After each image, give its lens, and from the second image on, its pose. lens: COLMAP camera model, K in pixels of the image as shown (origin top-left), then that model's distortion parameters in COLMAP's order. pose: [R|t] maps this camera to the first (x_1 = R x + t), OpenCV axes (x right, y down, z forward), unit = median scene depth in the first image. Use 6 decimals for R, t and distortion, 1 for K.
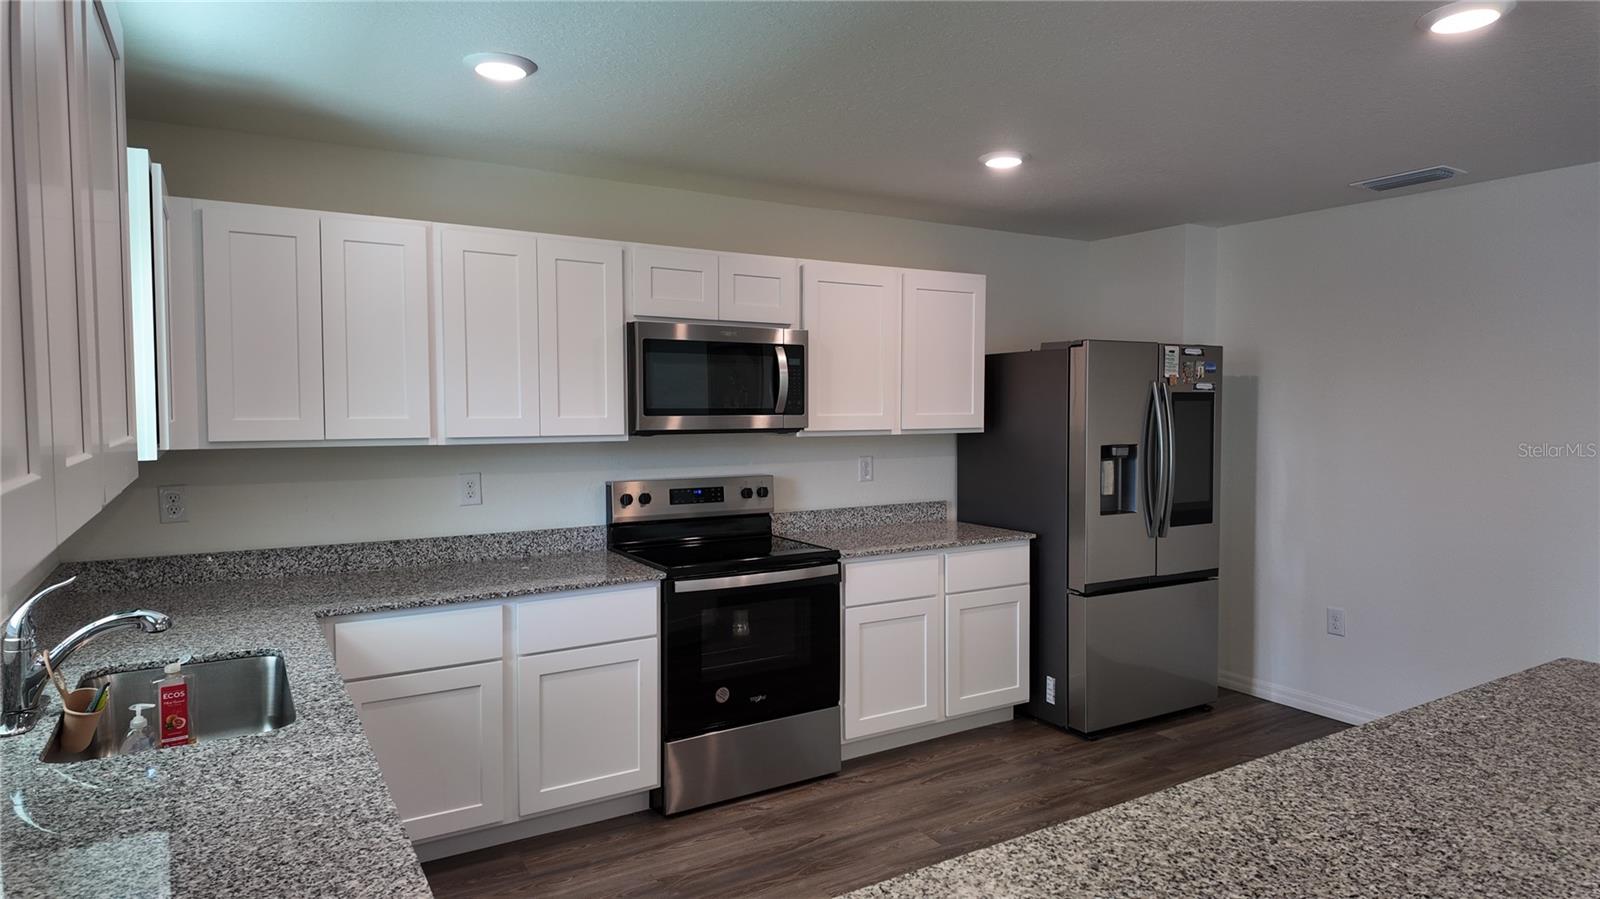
lens RADIAL K [[929.1, 0, 803.8], [0, 929.1, 444.6], [0, 0, 1]] dist [0.084328, -0.082630]
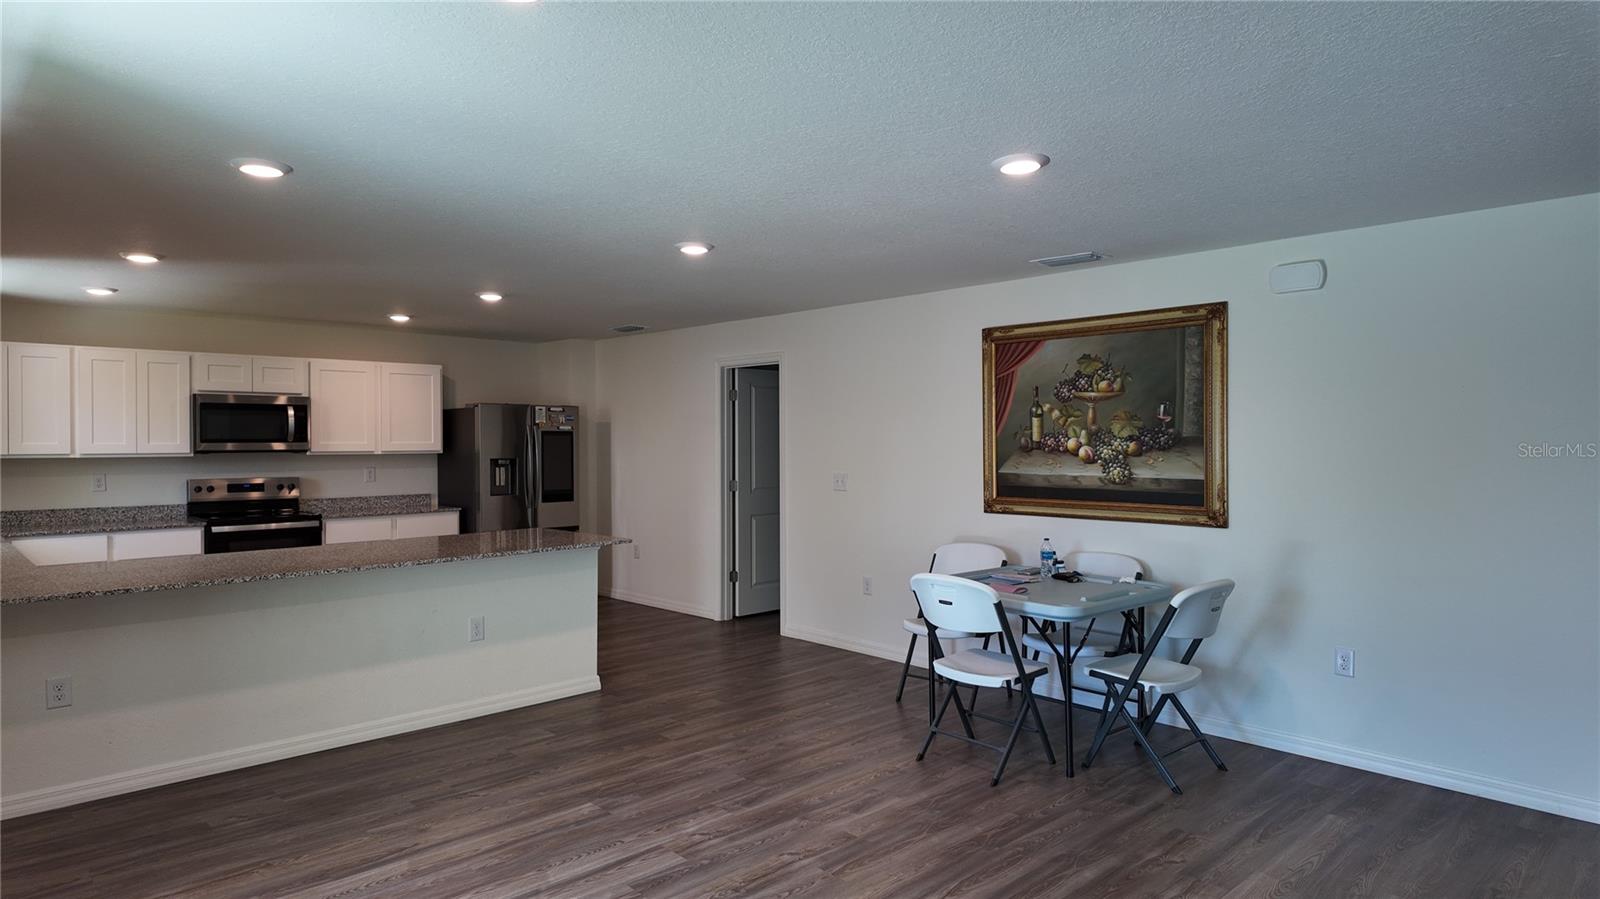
lens RADIAL K [[929.1, 0, 803.8], [0, 929.1, 444.6], [0, 0, 1]] dist [0.084328, -0.082630]
pose [[0.977641, -0.004495, 0.210235, 0.583579], [0.014084, 0.998926, -0.044135, 0.070527], [-0.209811, 0.046109, 0.976654, -1.075560]]
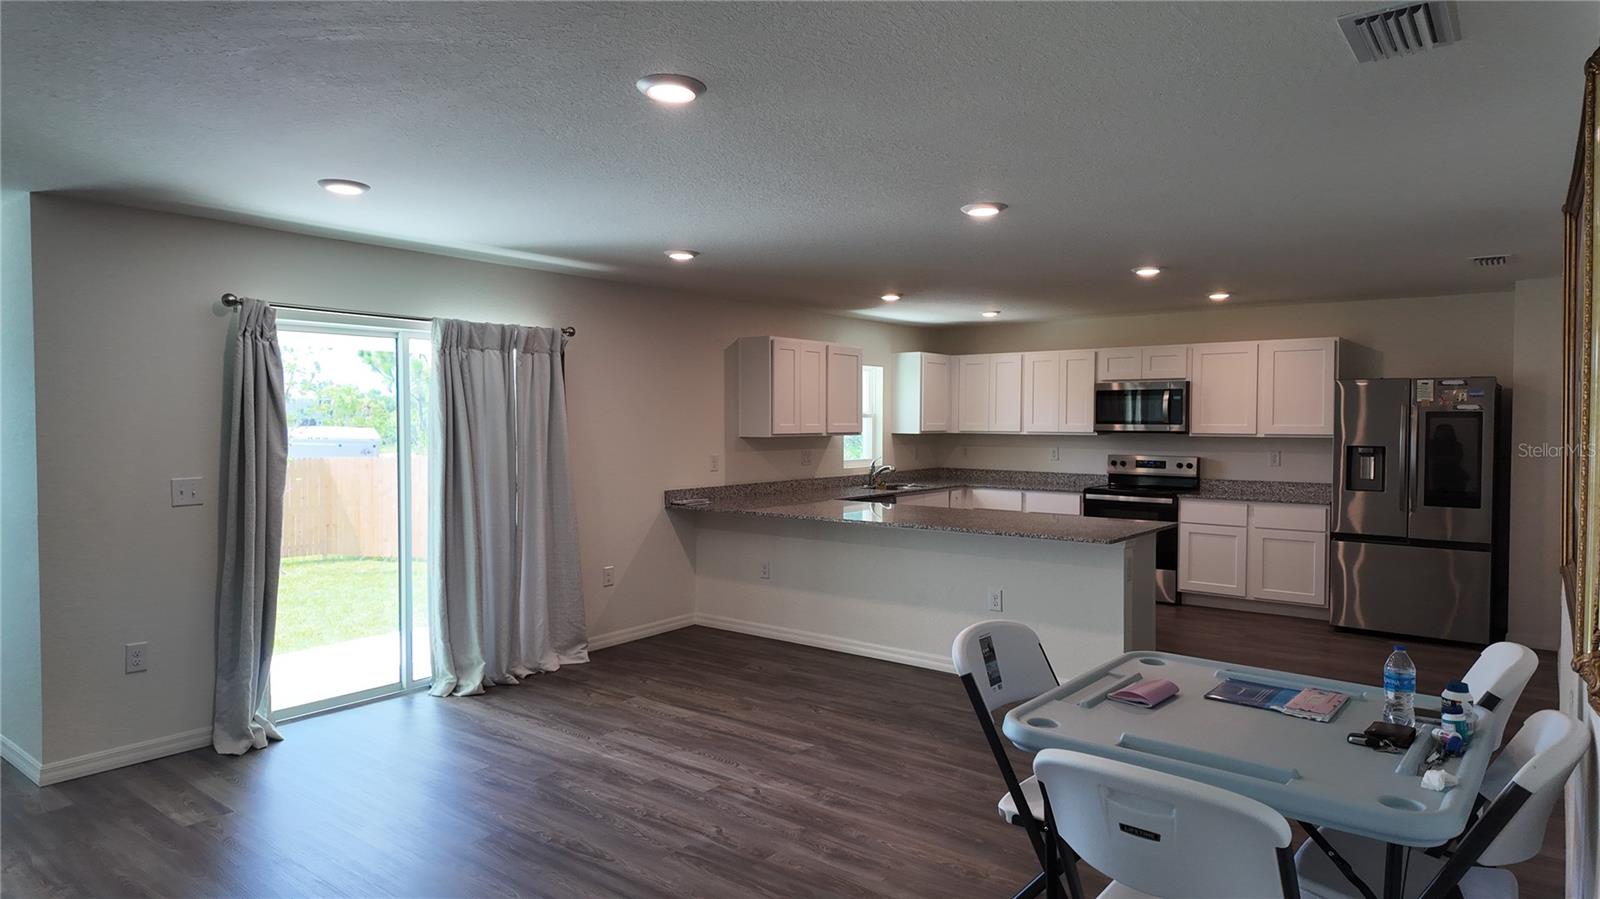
lens RADIAL K [[929.1, 0, 803.8], [0, 929.1, 444.6], [0, 0, 1]] dist [0.084328, -0.082630]
pose [[0.350351, 0.025587, -0.936269, 1.616731], [-0.049172, 0.998751, 0.008895, 0.032269], [0.935327, 0.042922, 0.351172, -0.453113]]
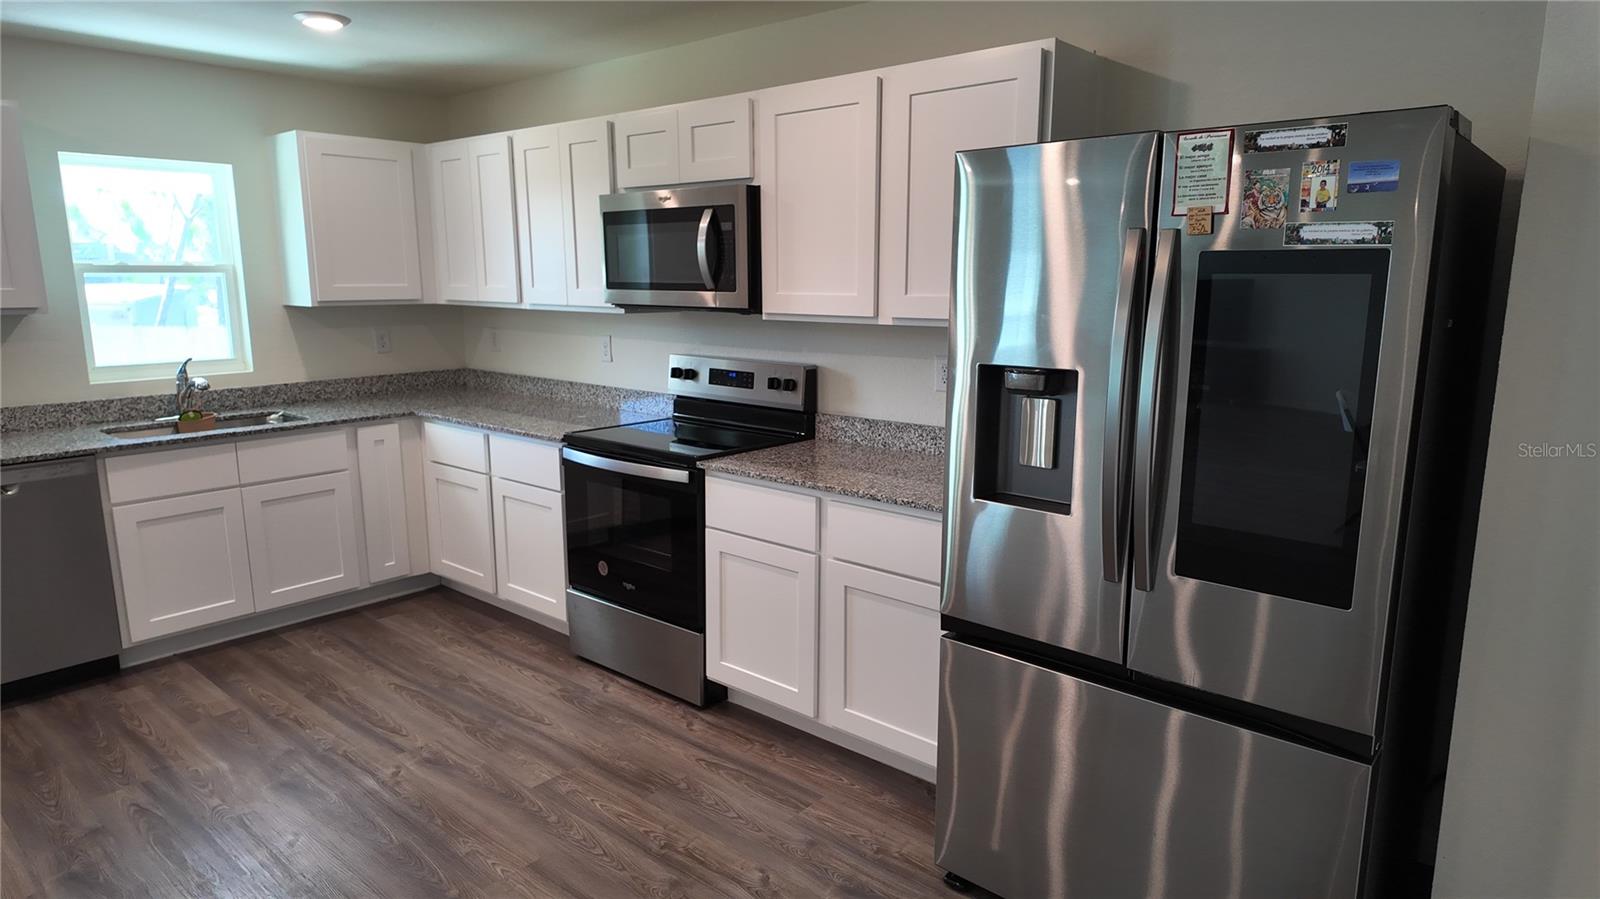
lens RADIAL K [[929.1, 0, 803.8], [0, 929.1, 444.6], [0, 0, 1]] dist [0.084328, -0.082630]
pose [[0.320084, 0.169257, -0.932147, 0.831695], [-0.046395, 0.985532, 0.163019, -0.037008], [0.946252, -0.008933, 0.323306, 0.806615]]
